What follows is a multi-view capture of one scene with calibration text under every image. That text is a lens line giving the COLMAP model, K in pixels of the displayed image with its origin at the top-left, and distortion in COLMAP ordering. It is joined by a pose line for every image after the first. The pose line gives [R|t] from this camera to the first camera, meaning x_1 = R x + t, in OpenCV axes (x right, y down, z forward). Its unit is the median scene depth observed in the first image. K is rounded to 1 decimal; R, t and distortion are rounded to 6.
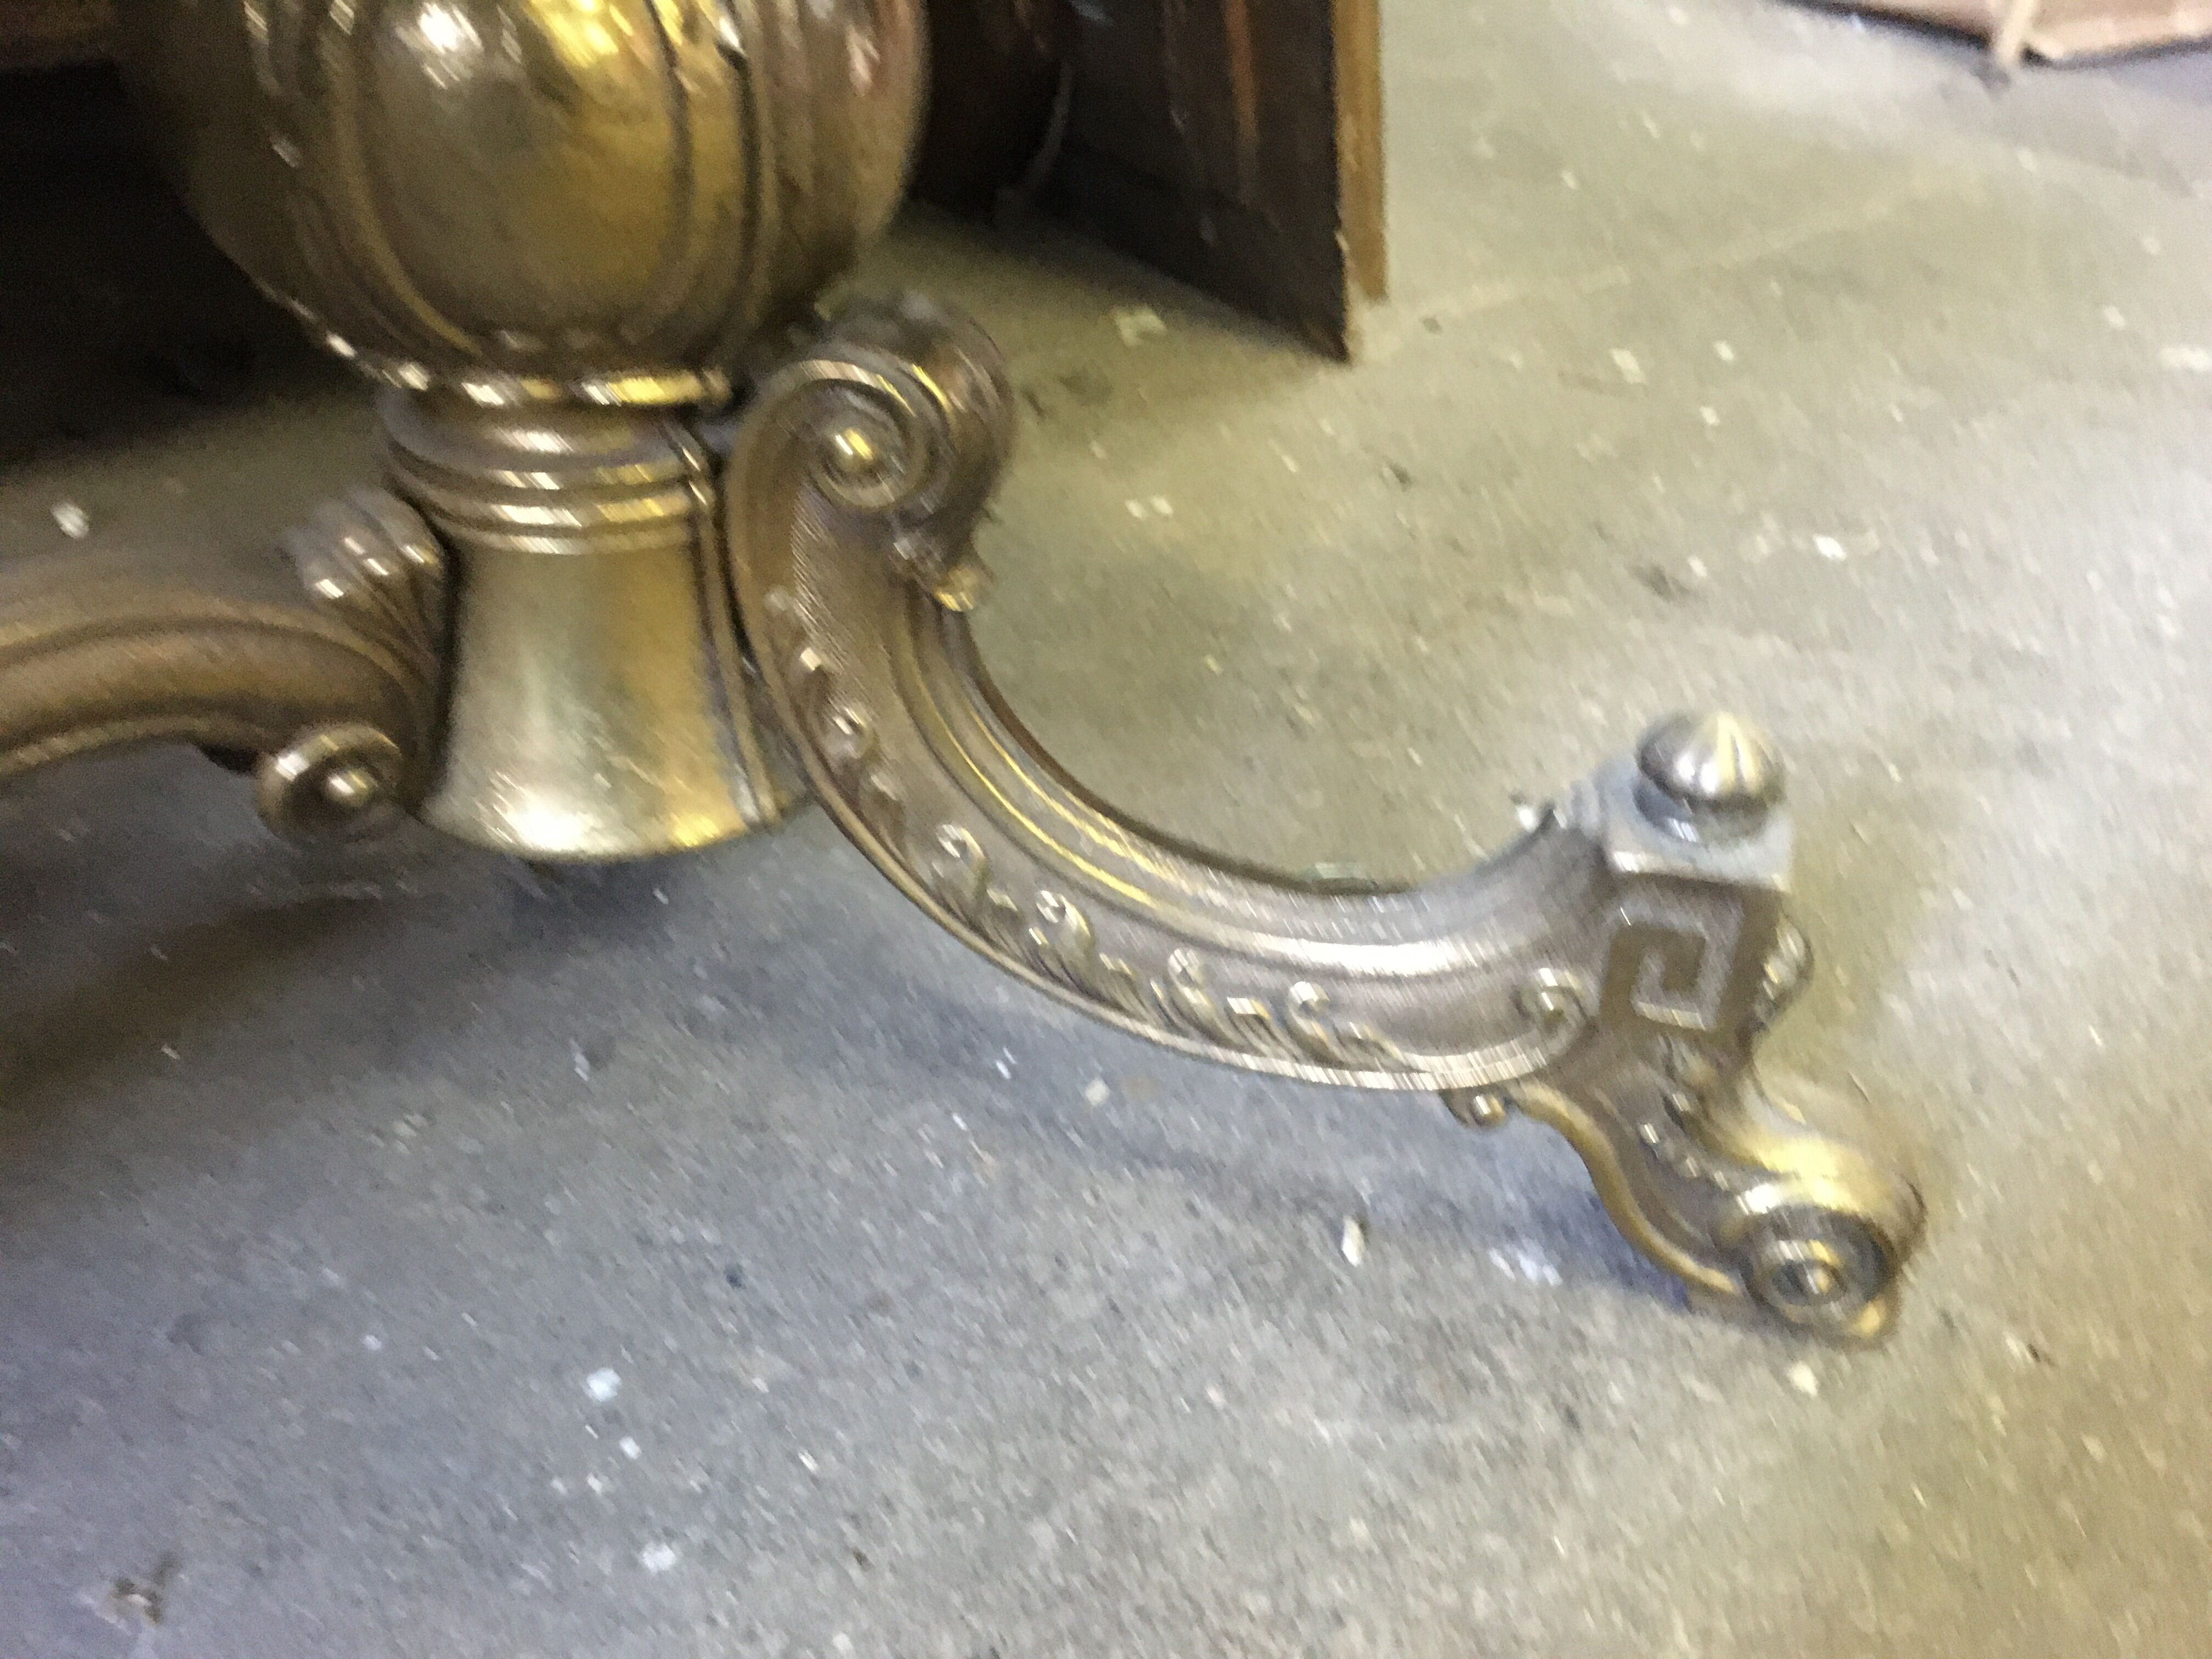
lens RADIAL K [[1890.3, 0, 1106.0], [0, 1890.3, 829.5], [0, 0, 1]] dist [0.069589, -0.108736]
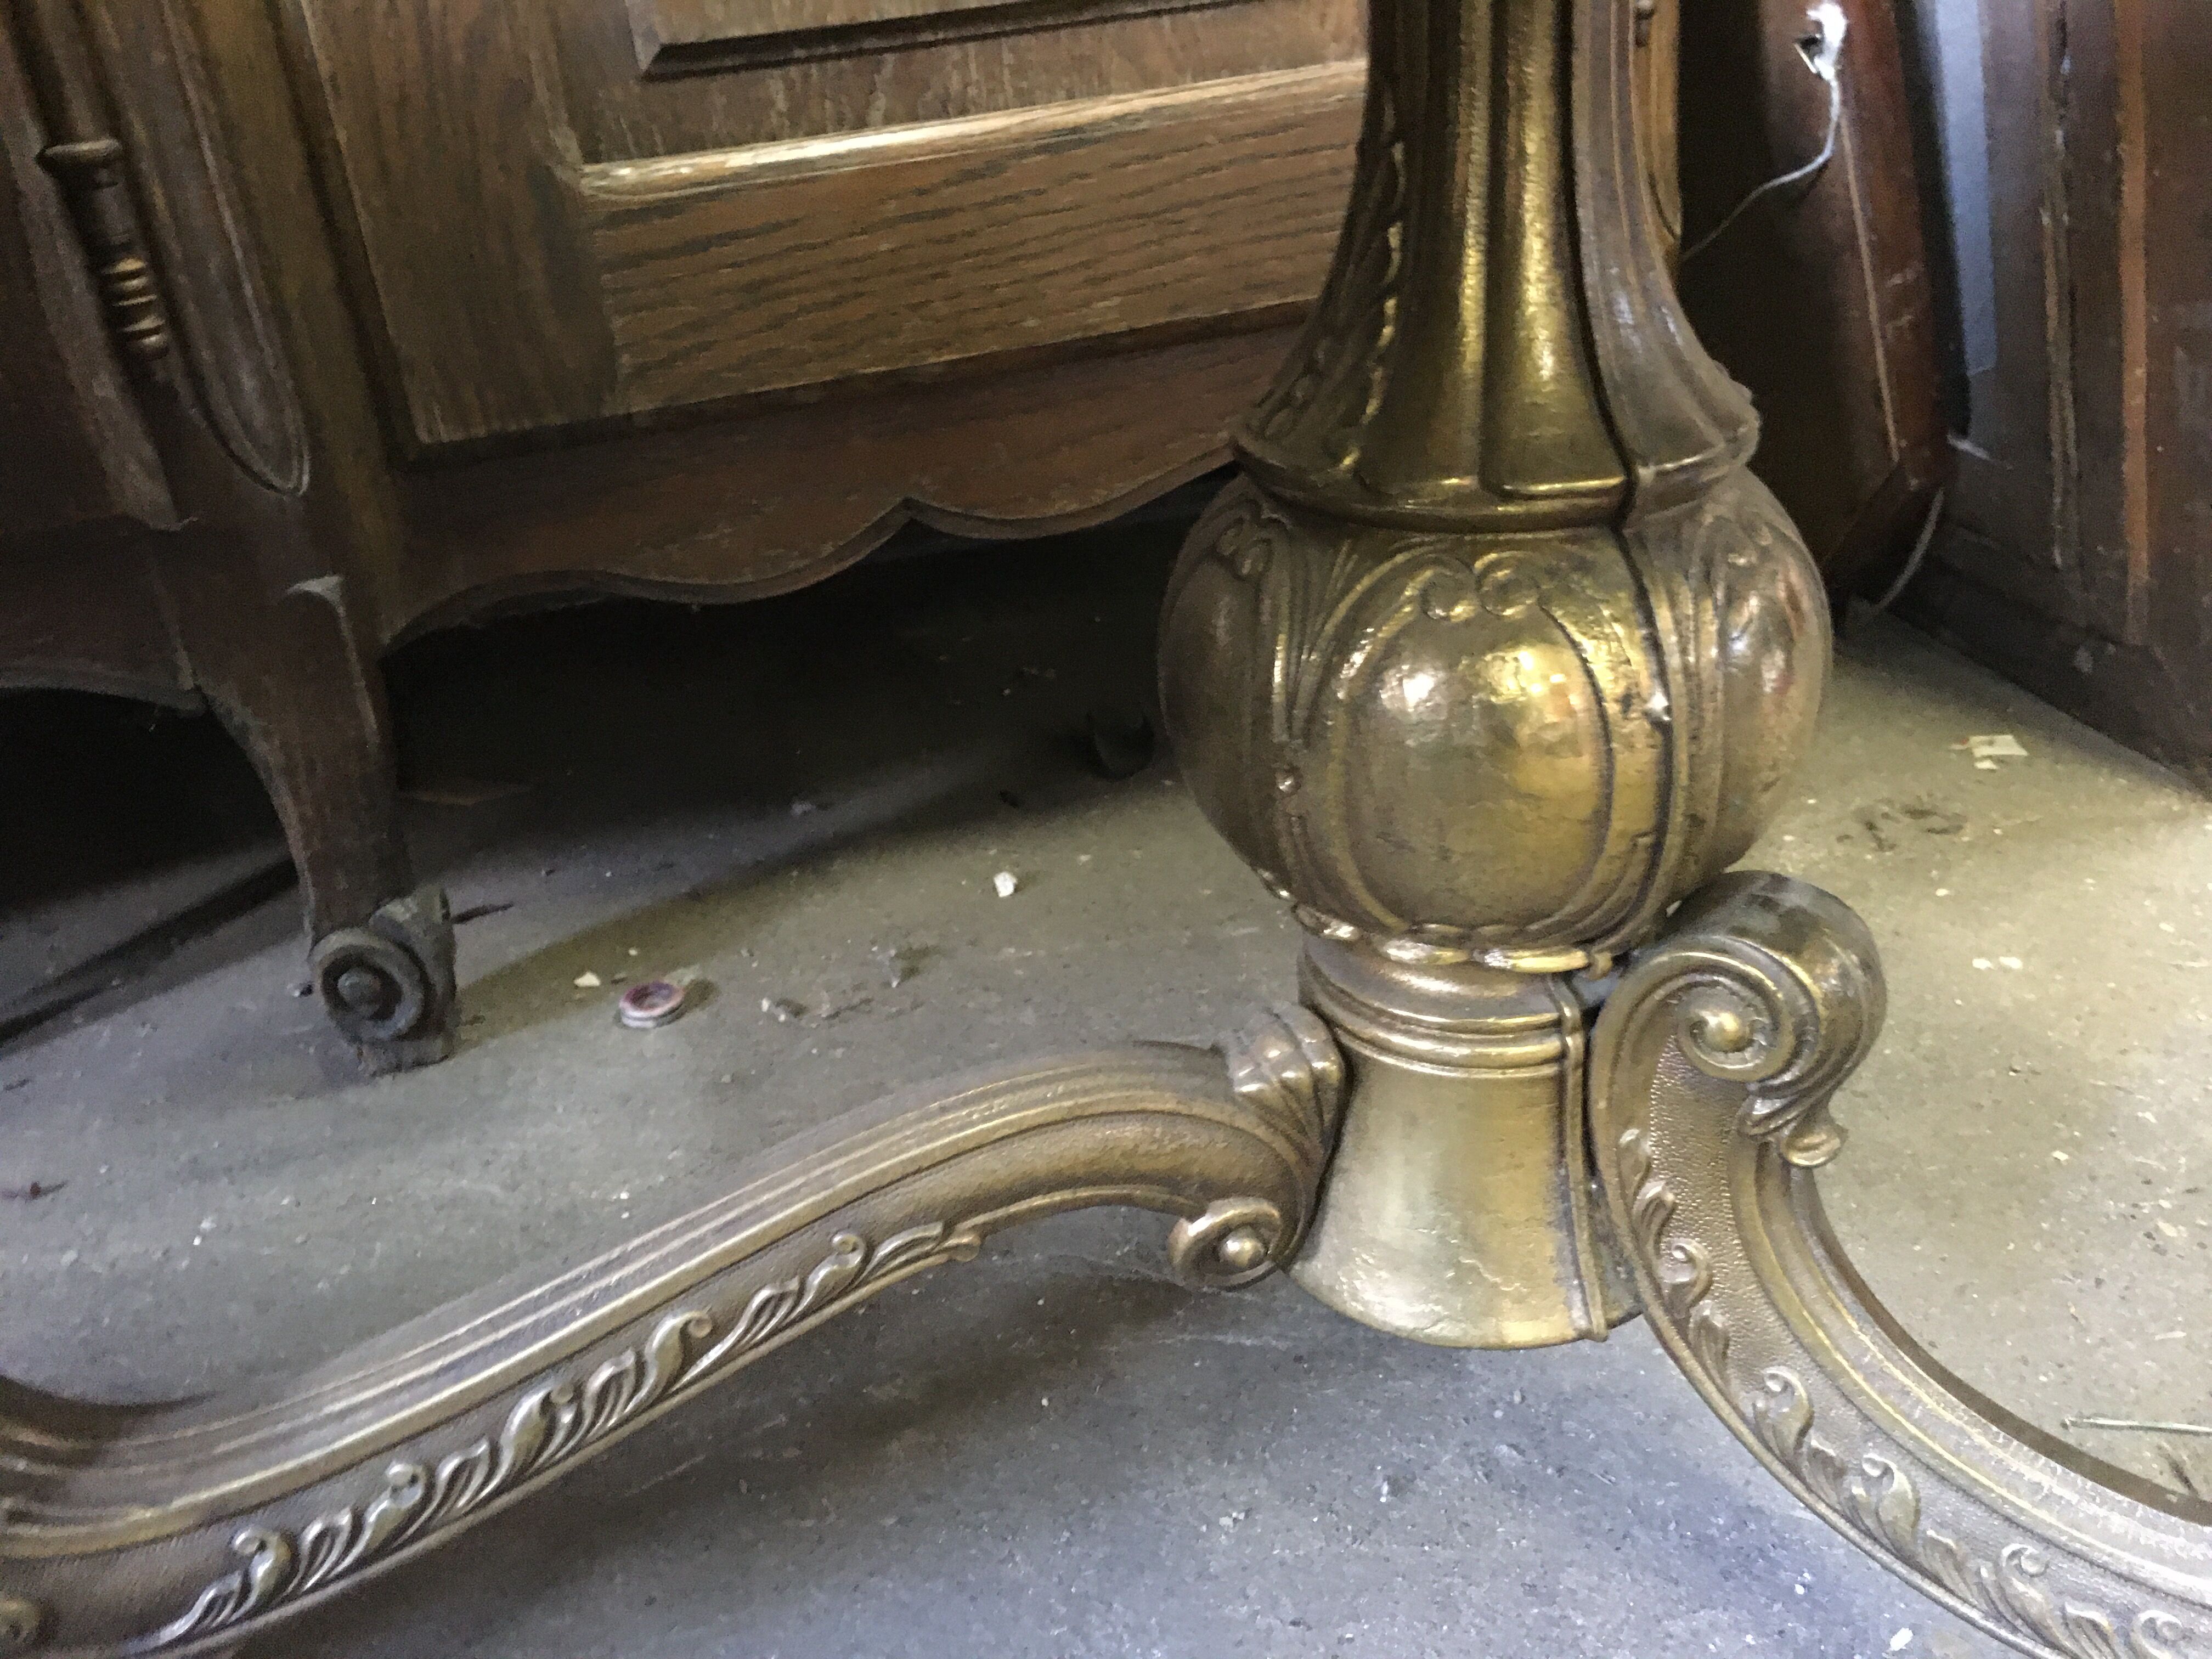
lens RADIAL K [[1890.3, 0, 1106.0], [0, 1890.3, 829.5], [0, 0, 1]] dist [0.069589, -0.108736]
pose [[0.917450, 0.081481, -0.389418, -0.038197], [-0.134136, 0.984844, -0.109951, -0.131139], [0.374558, 0.153110, 0.914475, -0.129348]]
